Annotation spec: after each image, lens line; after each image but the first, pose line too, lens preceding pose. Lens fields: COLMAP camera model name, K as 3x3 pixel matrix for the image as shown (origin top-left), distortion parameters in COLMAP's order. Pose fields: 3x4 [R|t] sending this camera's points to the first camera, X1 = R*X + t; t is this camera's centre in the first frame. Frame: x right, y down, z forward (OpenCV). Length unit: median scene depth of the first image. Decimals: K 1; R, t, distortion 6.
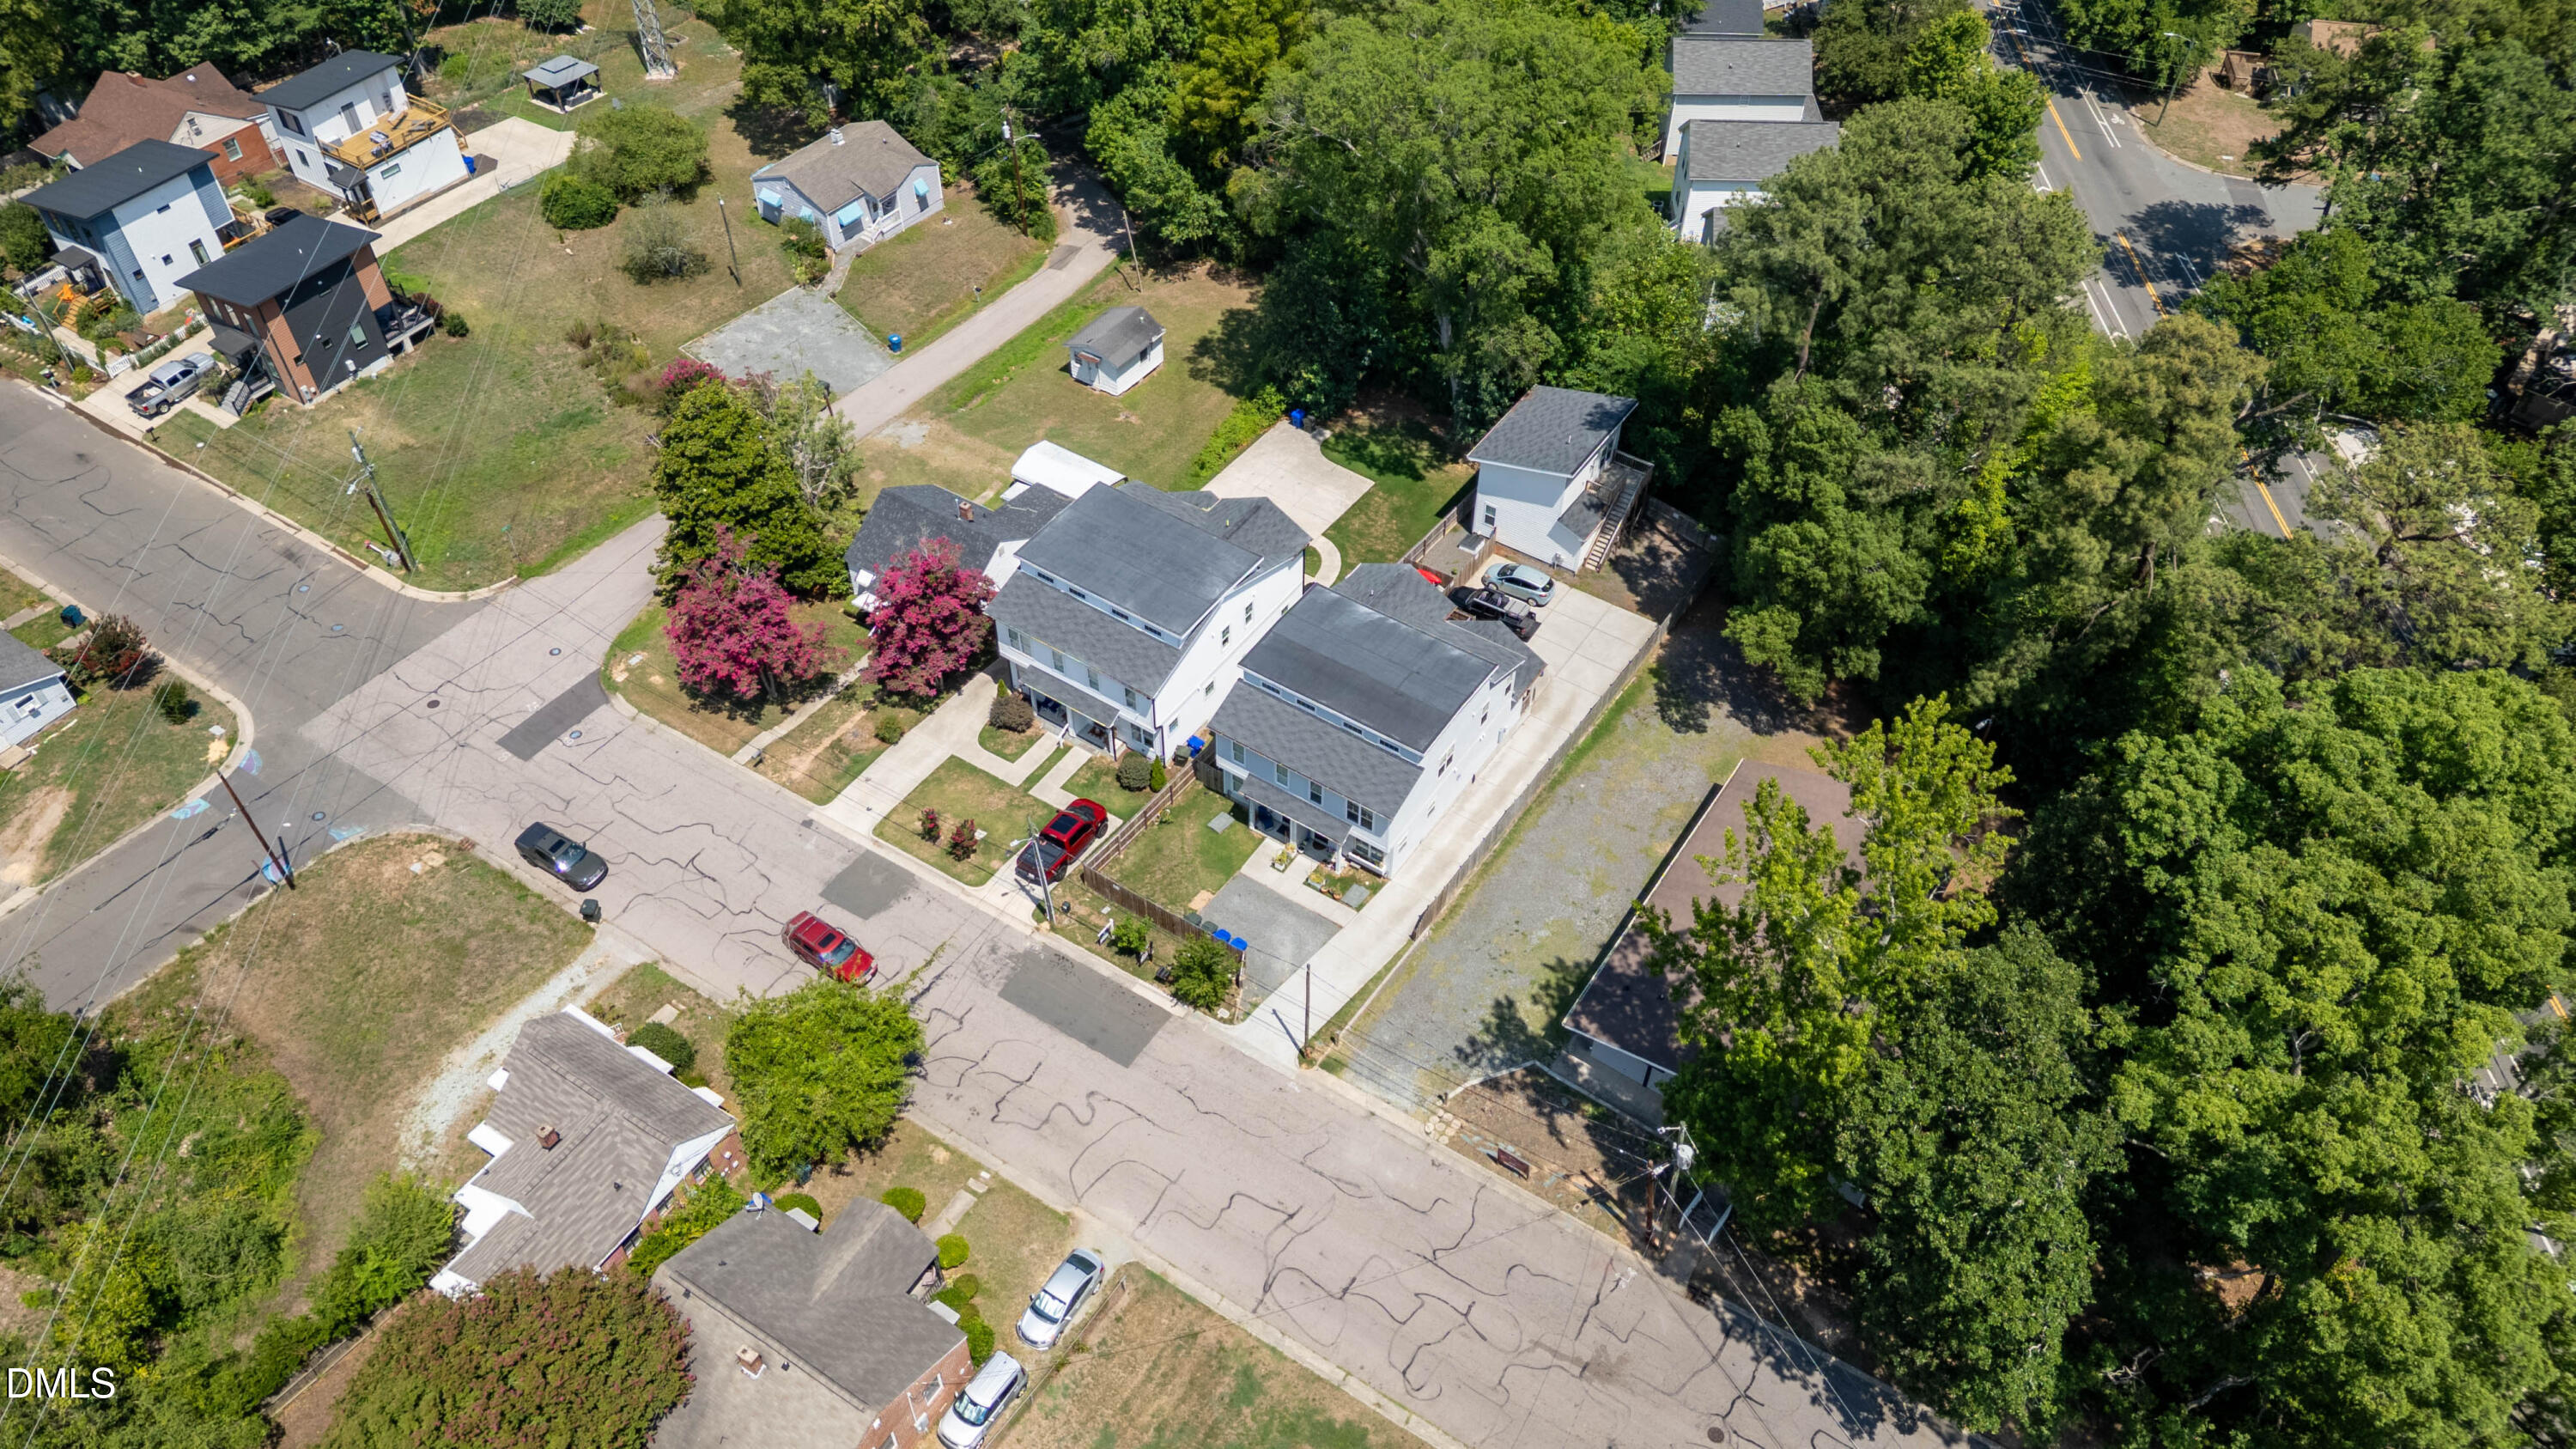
lens RADIAL K [[1754.3, 0, 1288.0], [0, 1754.3, 724.5], [0, 0, 1]] dist [0.034994, -0.006287]
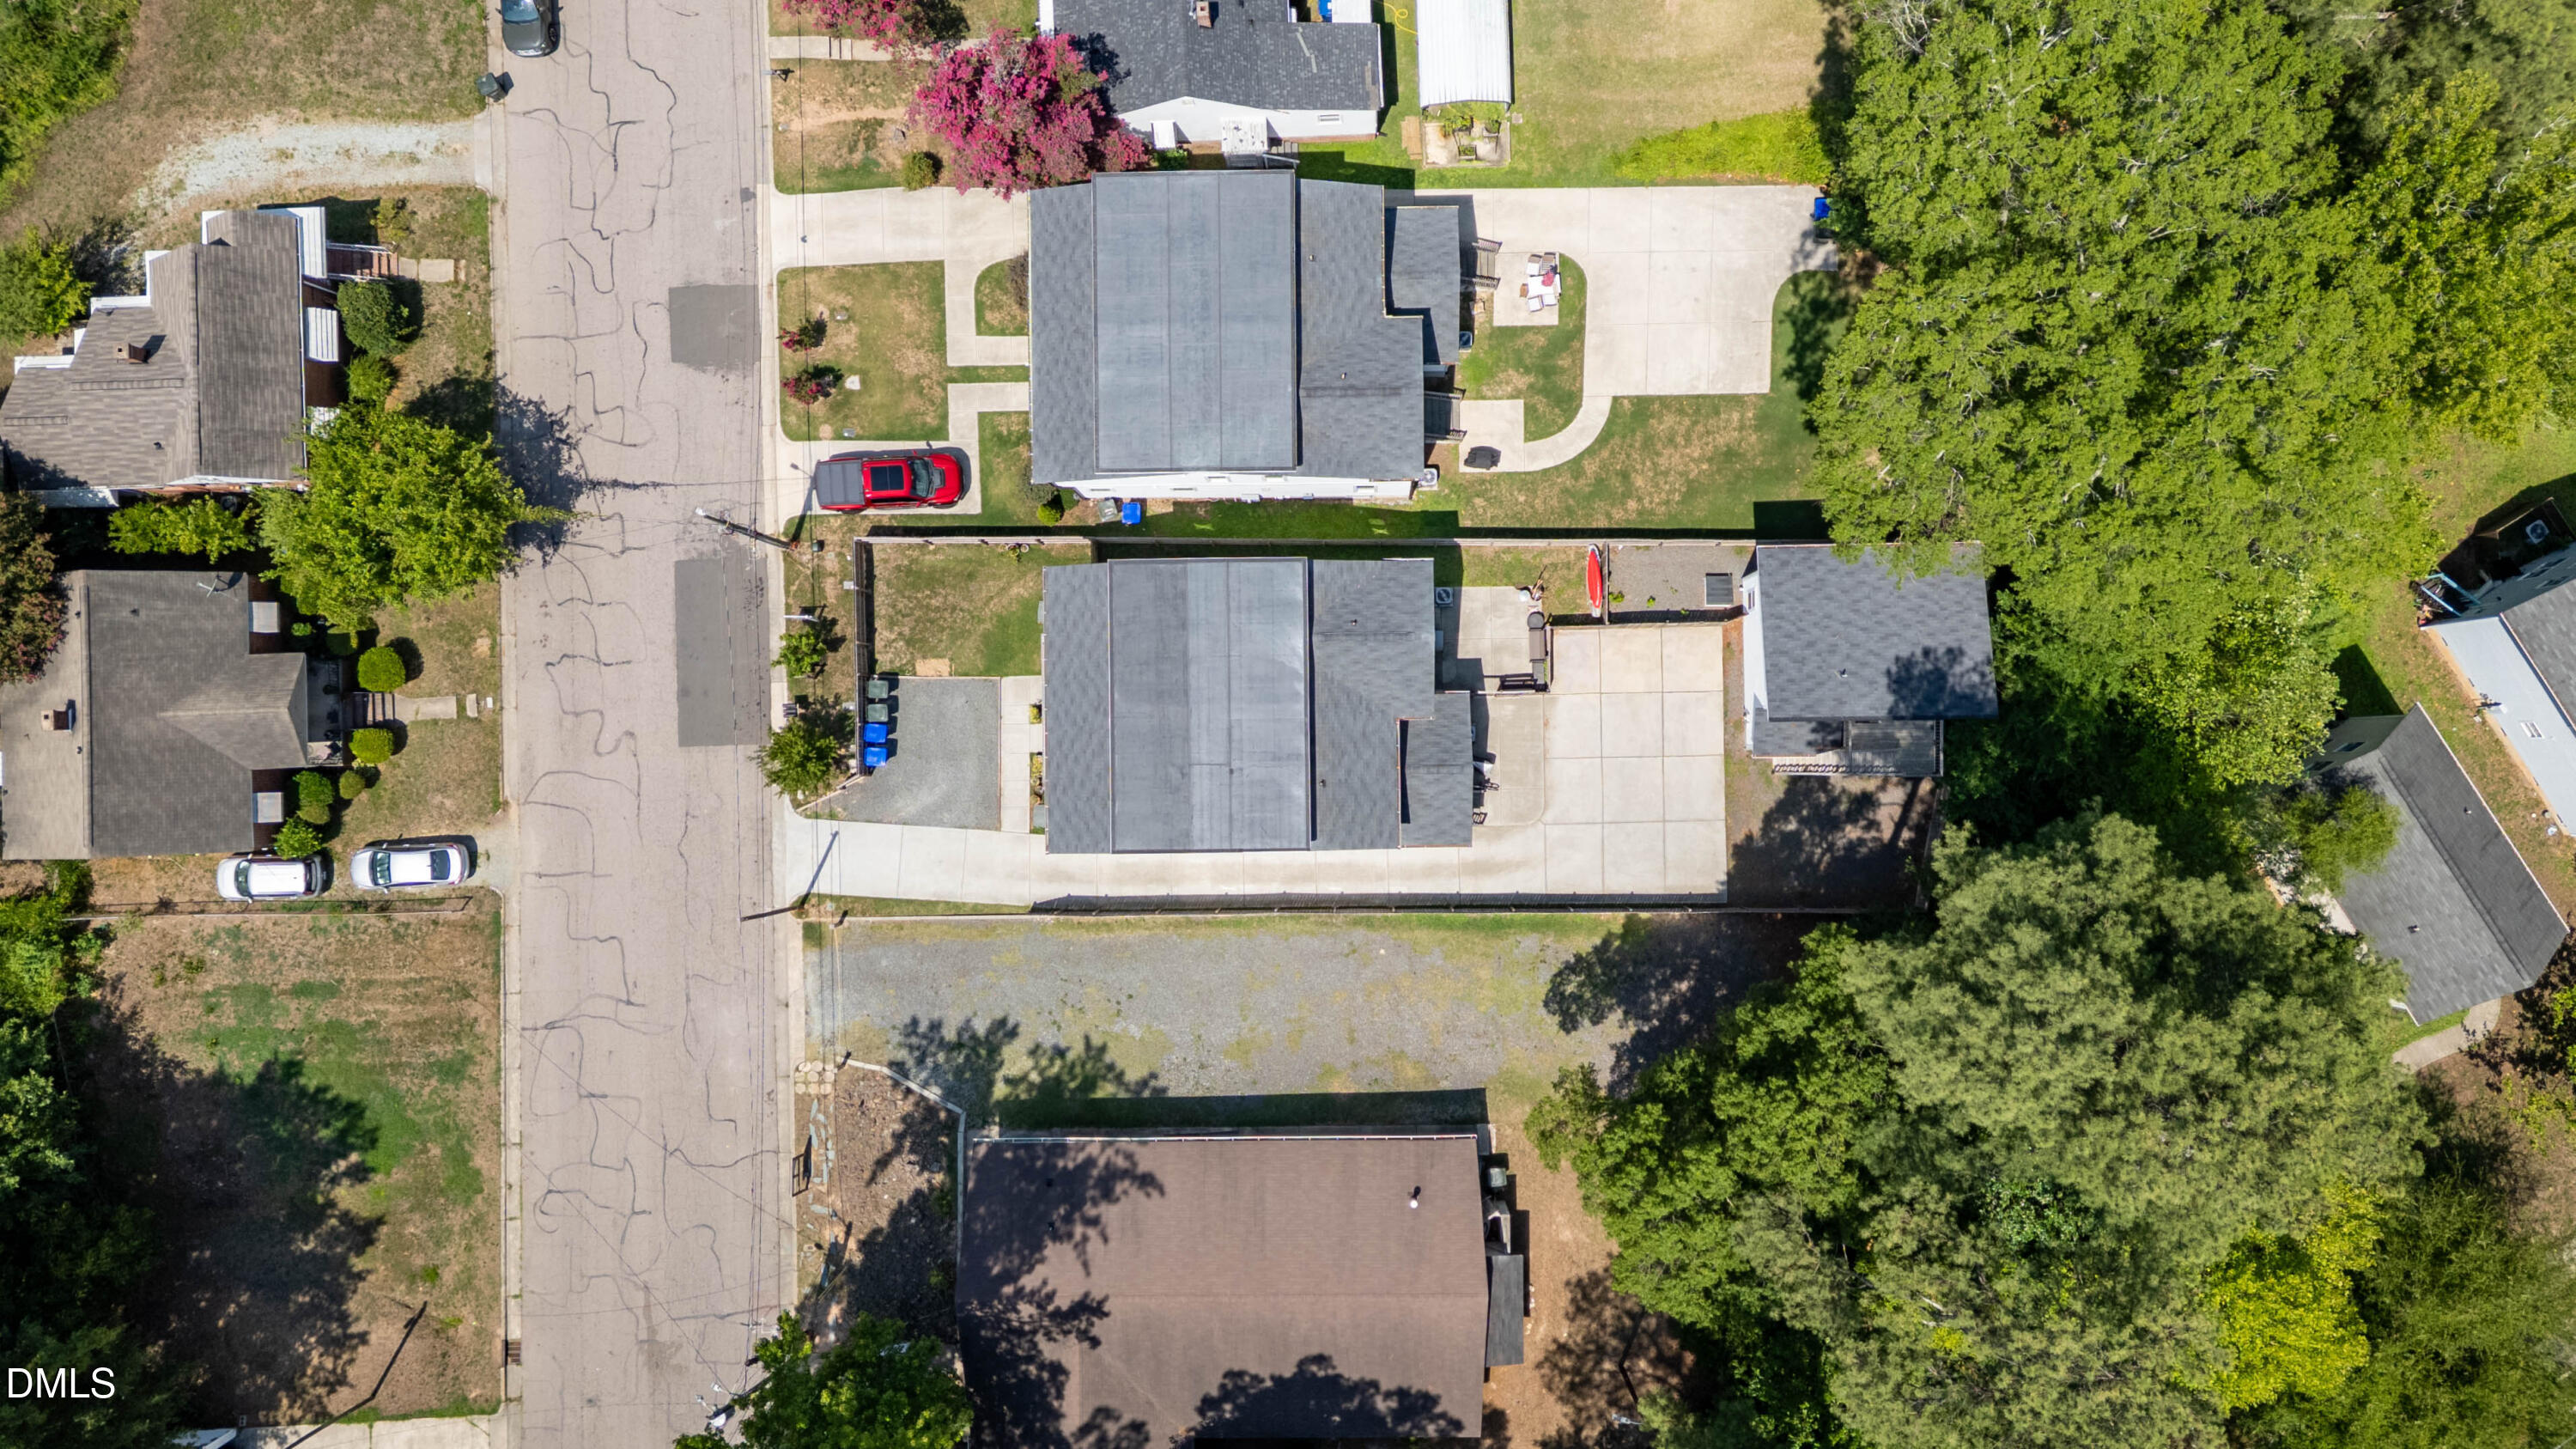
lens RADIAL K [[1771.5, 0, 1290.3], [0, 1771.5, 740.1], [0, 0, 1]] dist [0.048209, -0.038031]
pose [[0.568166, 0.822283, -0.032217, 0.094407], [-0.598748, 0.439935, 0.669297, -0.505734], [0.564525, -0.360981, 0.742297, 0.426369]]
